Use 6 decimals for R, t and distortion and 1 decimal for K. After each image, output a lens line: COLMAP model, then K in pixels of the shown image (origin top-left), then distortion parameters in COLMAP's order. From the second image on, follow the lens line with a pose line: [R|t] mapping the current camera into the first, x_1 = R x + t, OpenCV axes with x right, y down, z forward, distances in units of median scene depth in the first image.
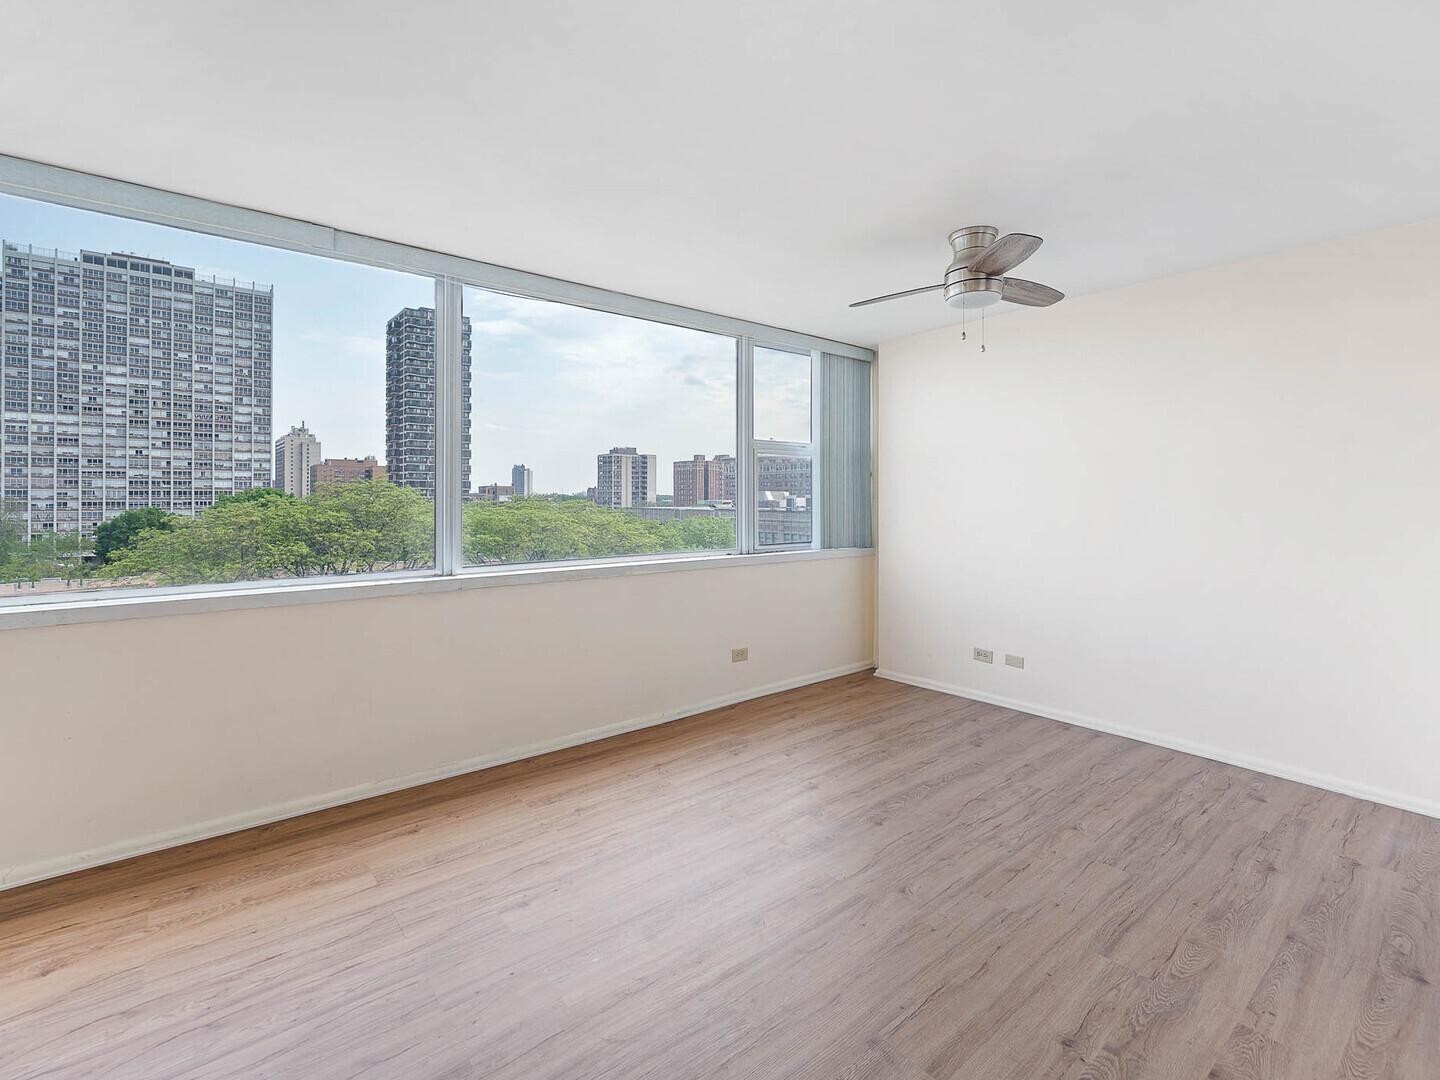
lens RADIAL K [[658.6, 0, 719.2], [0, 658.6, 499.0], [0, 0, 1]] dist [-0.000267, -0.000036]
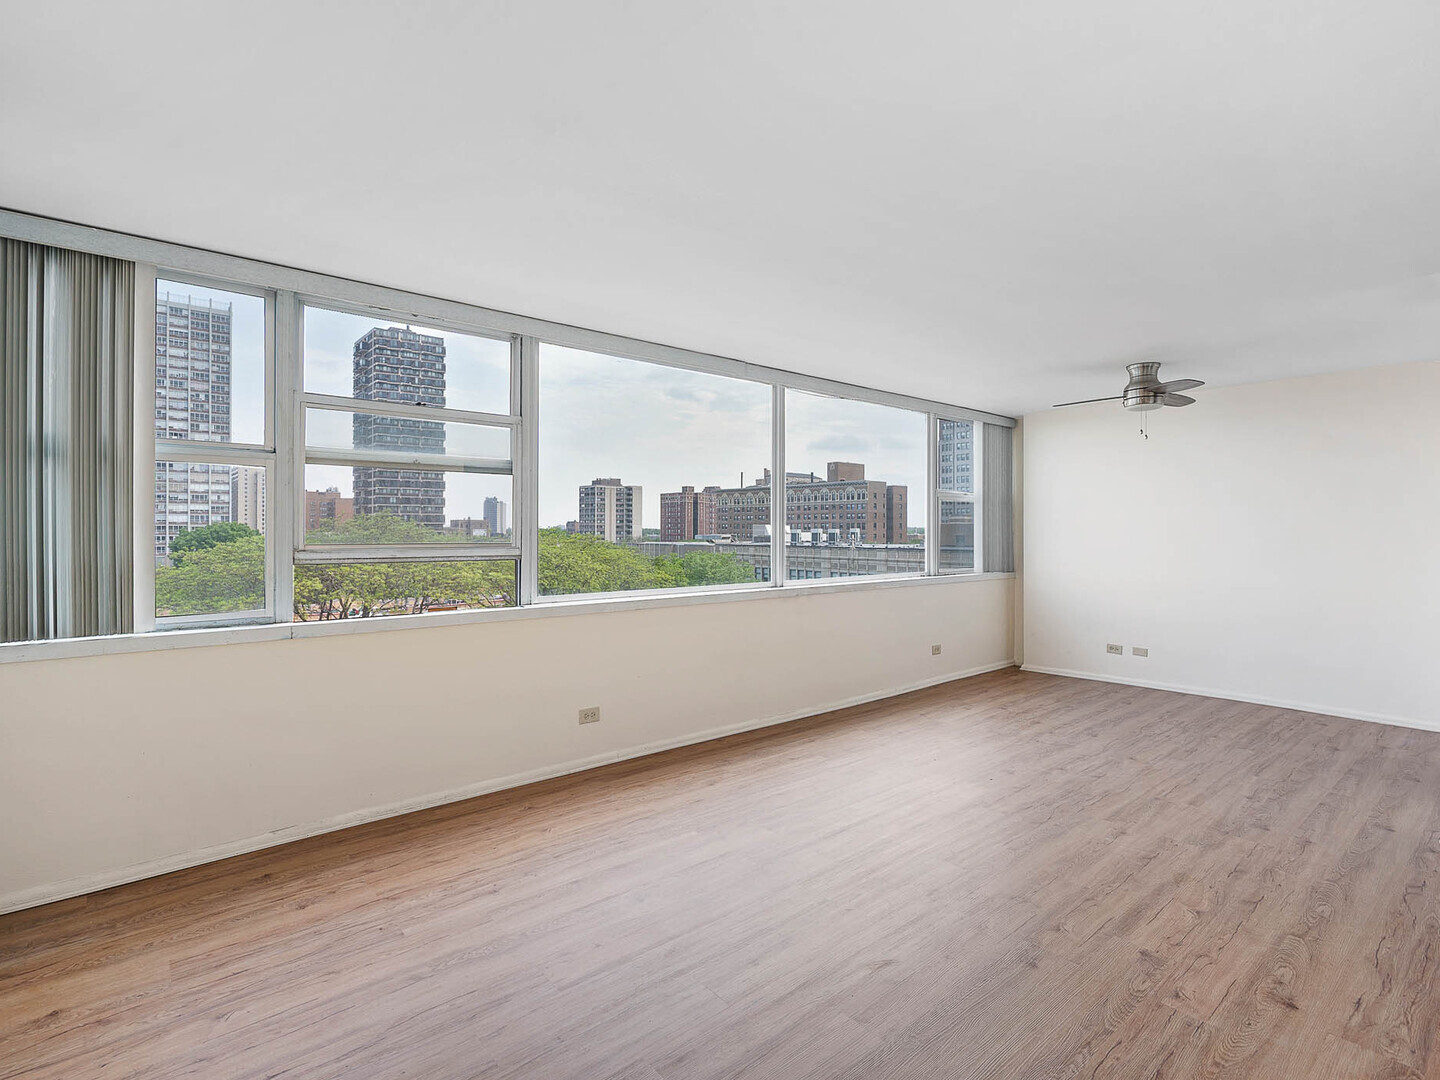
lens RADIAL K [[712.7, 0, 719.2], [0, 712.7, 528.2], [0, 0, 1]] dist [-0.000666, -0.001121]
pose [[0.999730, -0.000432, 0.023227, -0.664361], [0.000601, 0.999973, -0.007310, -0.002777], [-0.023223, 0.007322, 0.999704, -0.672774]]
